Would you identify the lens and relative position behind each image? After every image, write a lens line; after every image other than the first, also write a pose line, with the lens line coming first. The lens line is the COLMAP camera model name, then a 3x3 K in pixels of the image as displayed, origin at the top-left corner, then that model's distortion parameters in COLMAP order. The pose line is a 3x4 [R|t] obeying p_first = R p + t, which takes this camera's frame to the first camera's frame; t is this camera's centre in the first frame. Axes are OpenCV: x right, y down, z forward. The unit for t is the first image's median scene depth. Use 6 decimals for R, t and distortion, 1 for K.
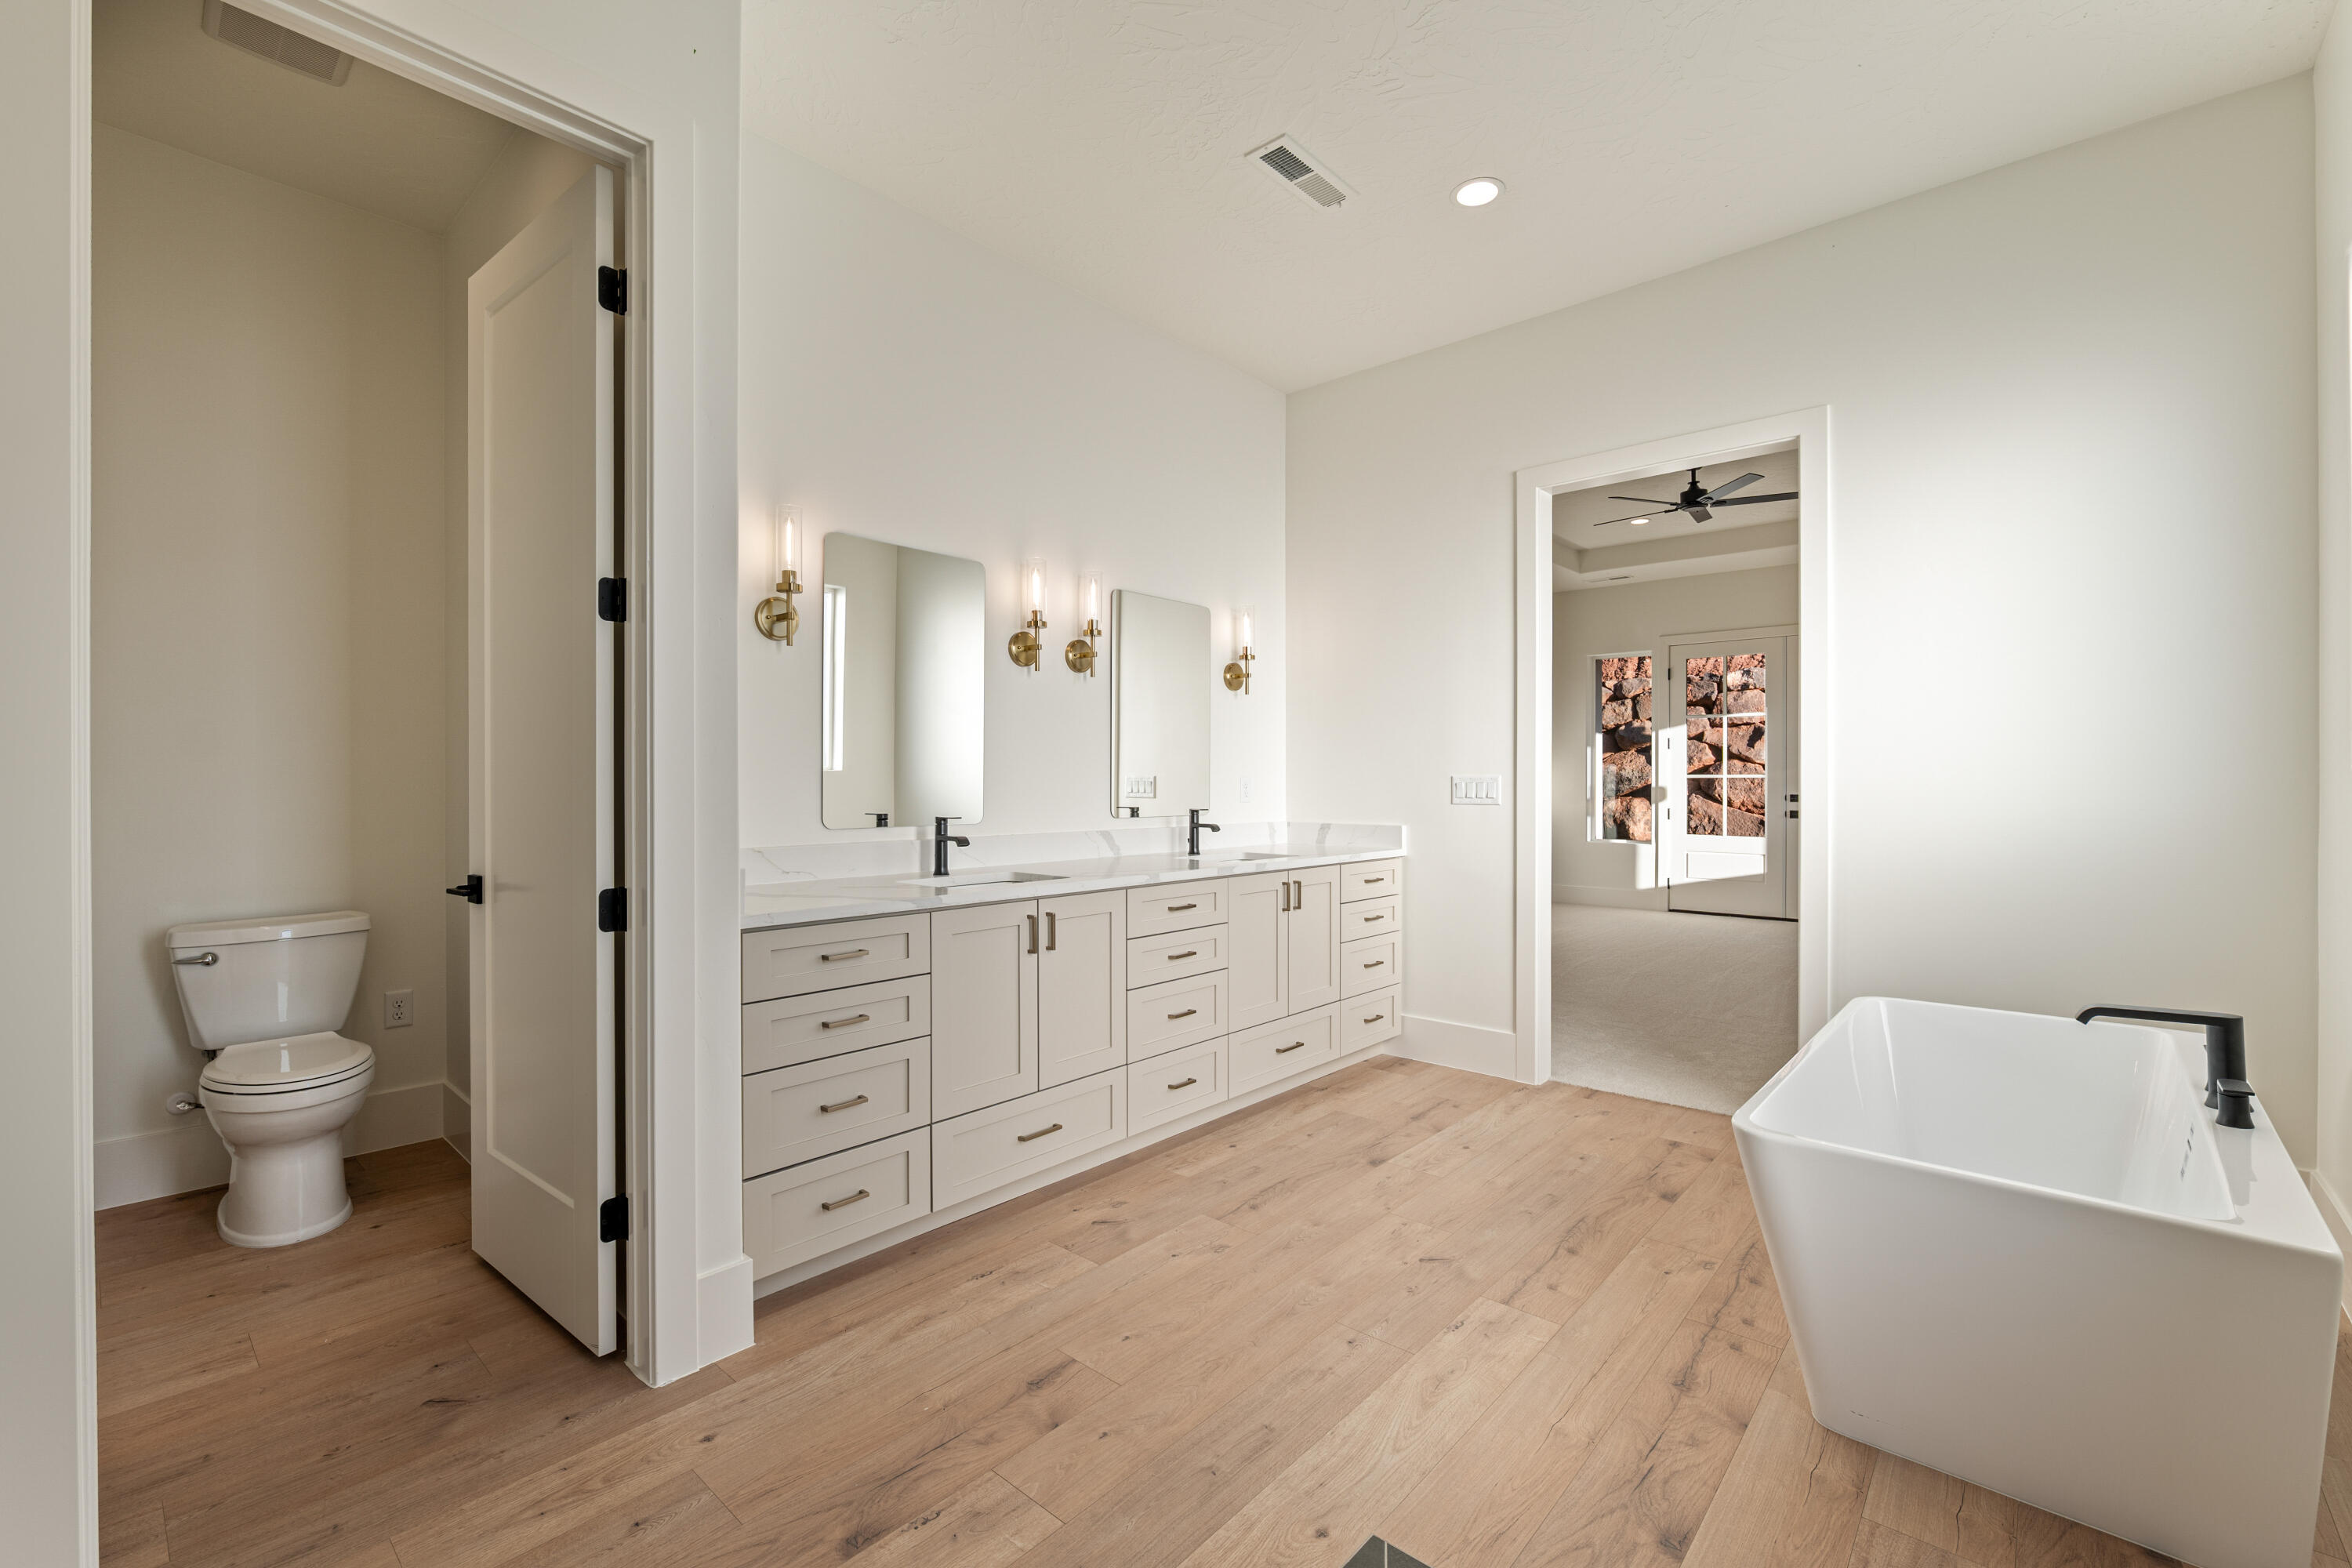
lens RADIAL K [[1012.6, 0, 1173.5], [0, 1012.6, 787.8], [0, 0, 1]] dist [-0.006196, -0.000910]
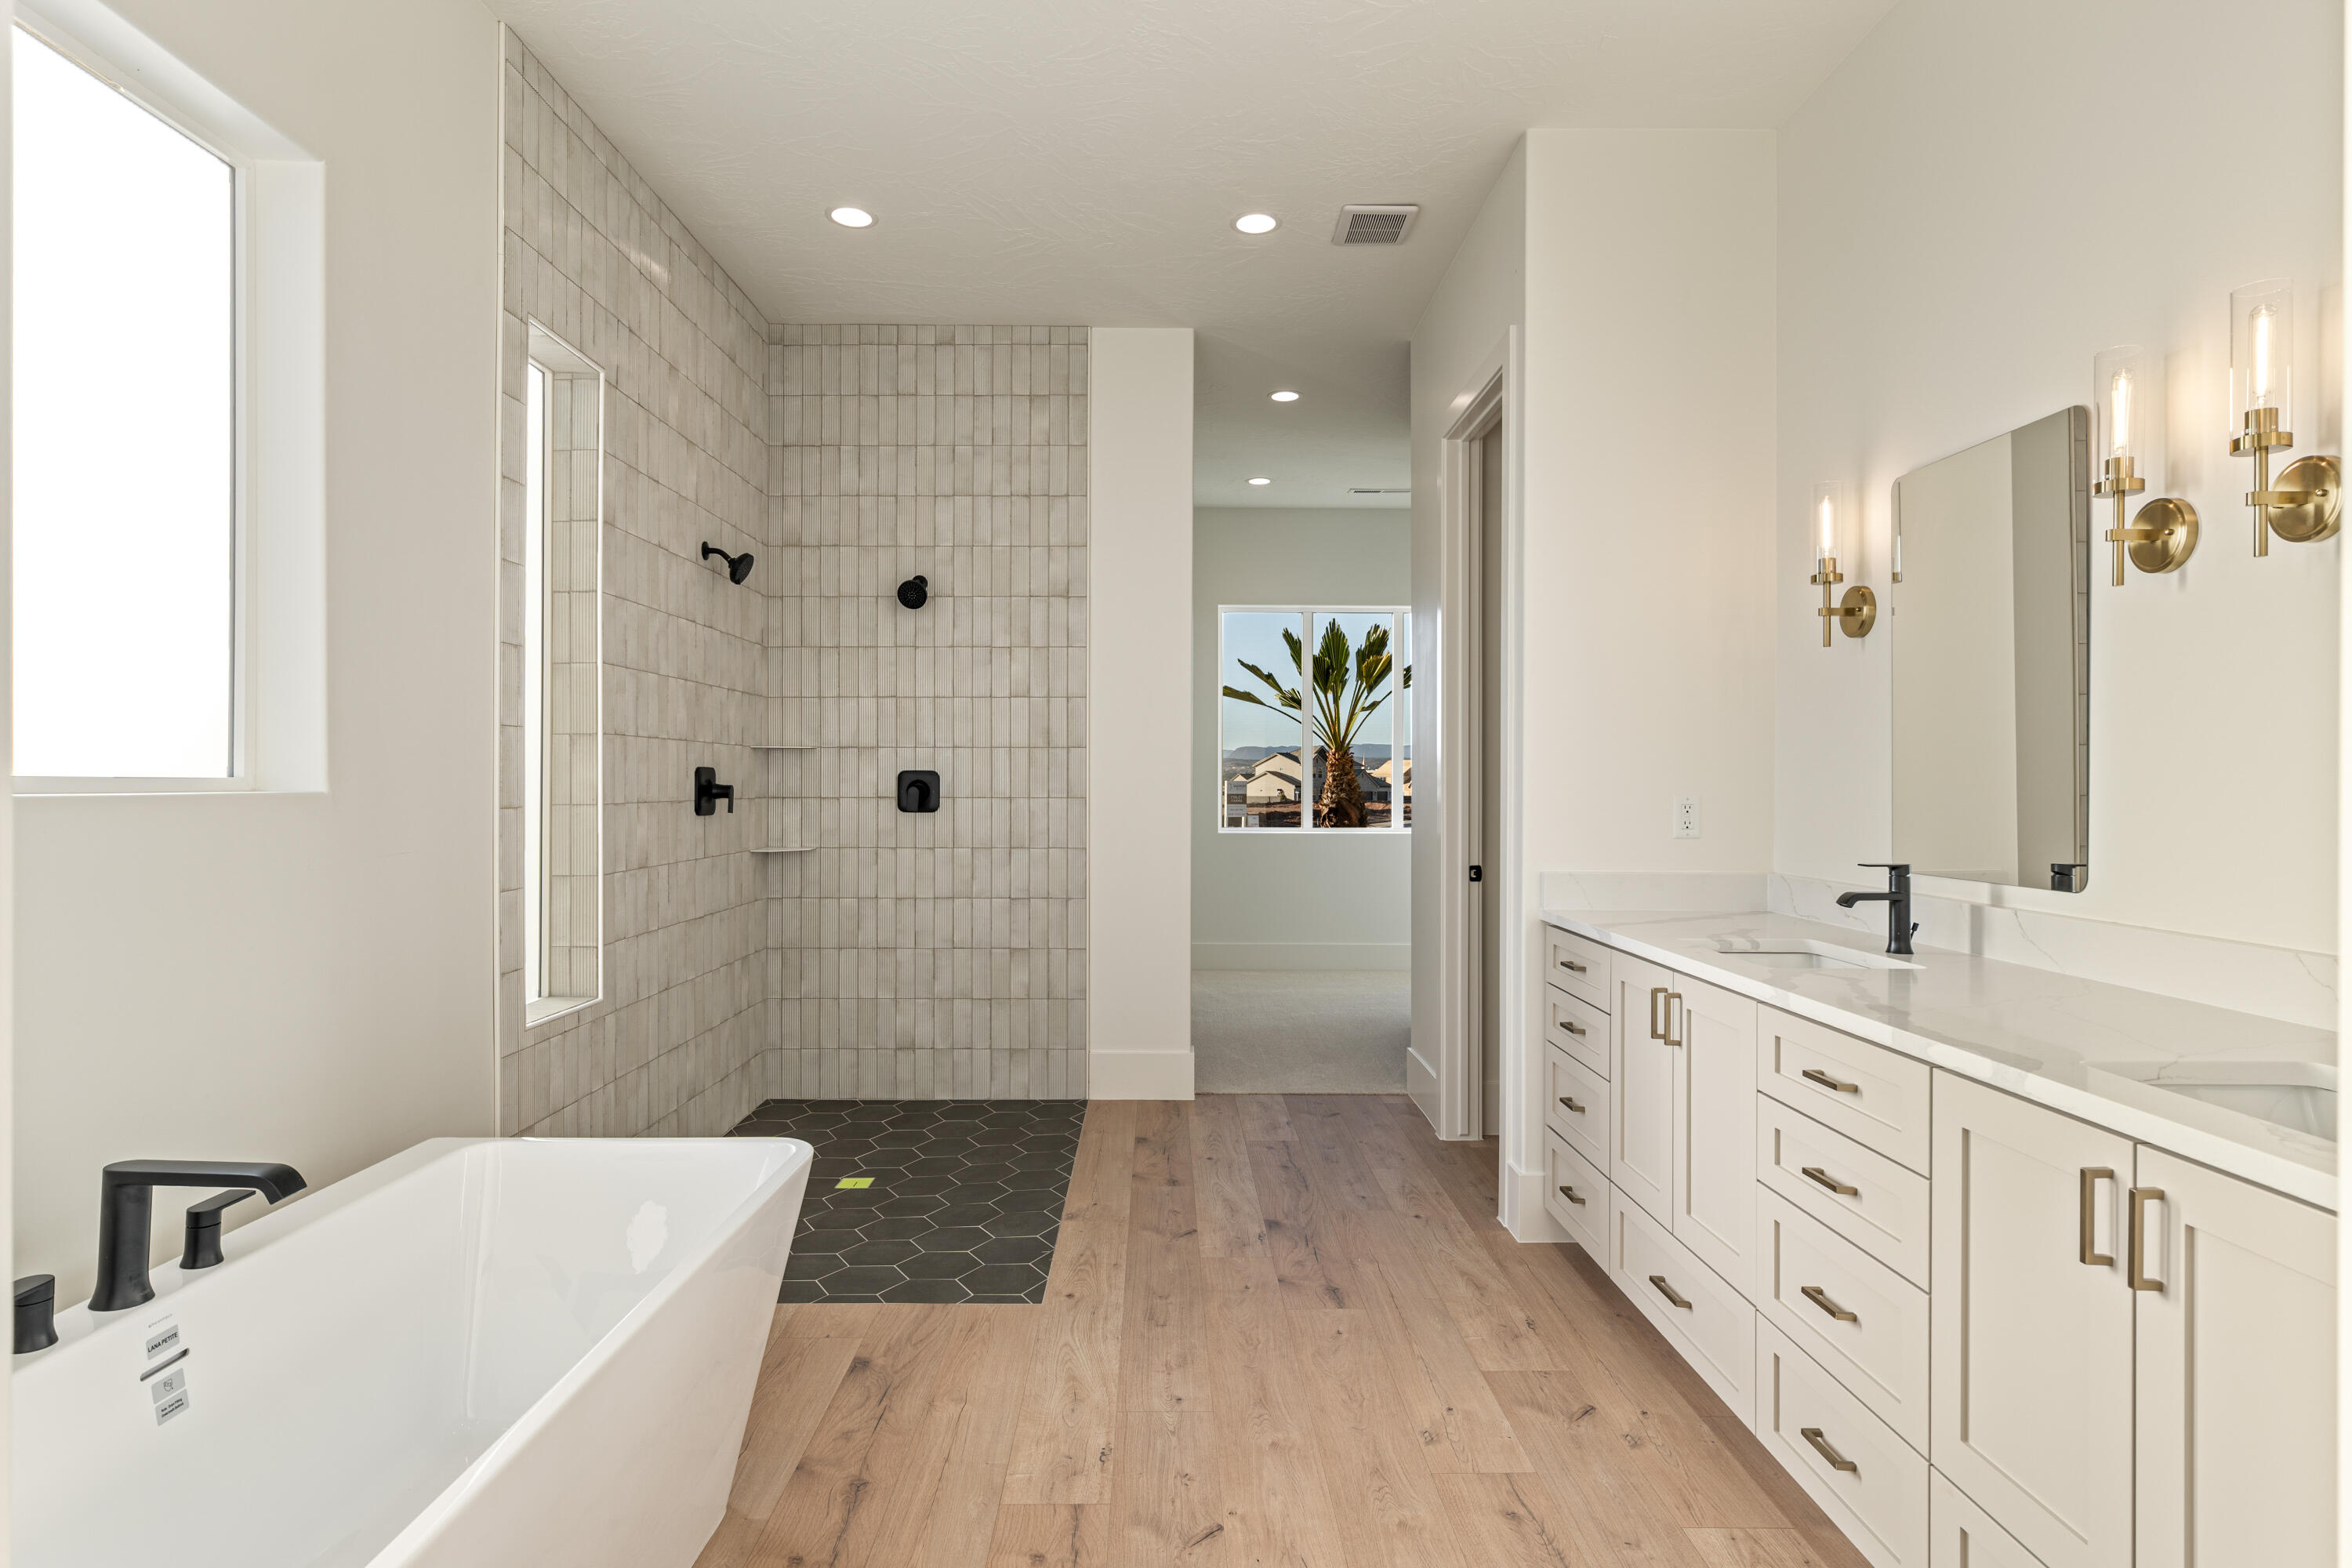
lens RADIAL K [[1284.8, 0, 1175.0], [0, 1284.8, 779.6], [0, 0, 1]] dist [0.005329, -0.001284]
pose [[-0.748262, -0.003491, -0.663394, 1.009223], [-0.006988, 0.999972, 0.002620, -0.038390], [0.663366, 0.006596, -0.748266, 1.950435]]
